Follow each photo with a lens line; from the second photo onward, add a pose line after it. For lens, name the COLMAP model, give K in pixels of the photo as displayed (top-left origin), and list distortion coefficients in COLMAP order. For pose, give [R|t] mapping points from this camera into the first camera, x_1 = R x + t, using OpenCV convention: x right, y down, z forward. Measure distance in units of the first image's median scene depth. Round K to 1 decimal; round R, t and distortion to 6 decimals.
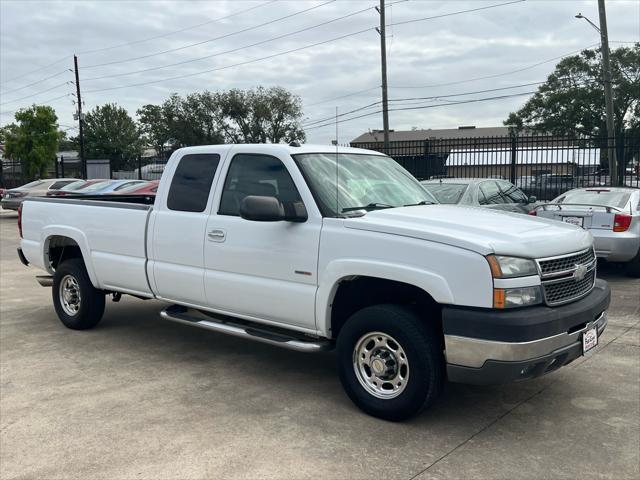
lens RADIAL K [[647.5, 0, 301.7], [0, 647.5, 238.5], [0, 0, 1]] dist [0.039730, -0.020893]
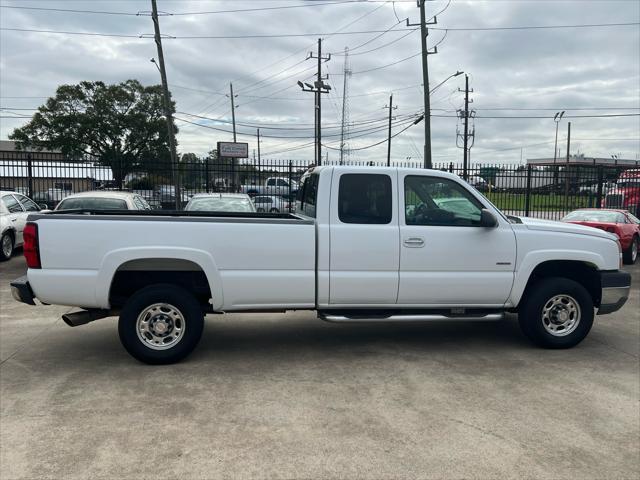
lens RADIAL K [[557.9, 0, 320.0], [0, 557.9, 240.0], [0, 0, 1]] dist [0.049555, -0.052354]
pose [[0.622814, -0.052756, 0.780589, -1.033782], [0.056338, 0.998158, 0.022510, -0.041454], [-0.780339, 0.029957, 0.624639, 0.471228]]
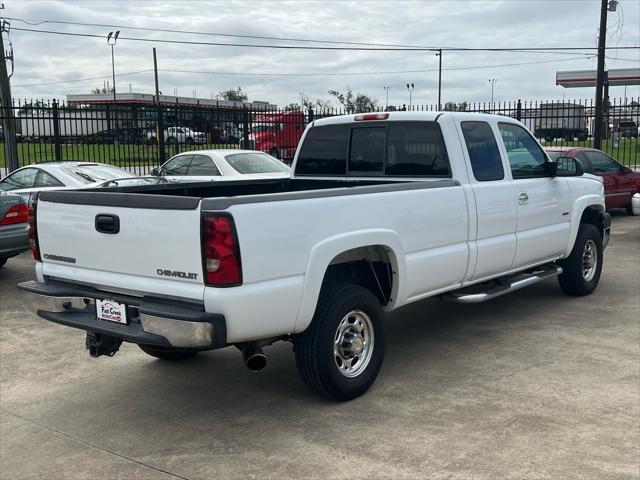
lens RADIAL K [[786.9, 0, 350.9], [0, 786.9, 239.6], [0, 0, 1]] dist [0.043853, -0.003429]
pose [[-0.077576, -0.118495, 0.989920, -1.383656], [0.110258, 0.985802, 0.126643, -0.131731], [-0.990871, 0.118971, -0.063410, 1.341797]]
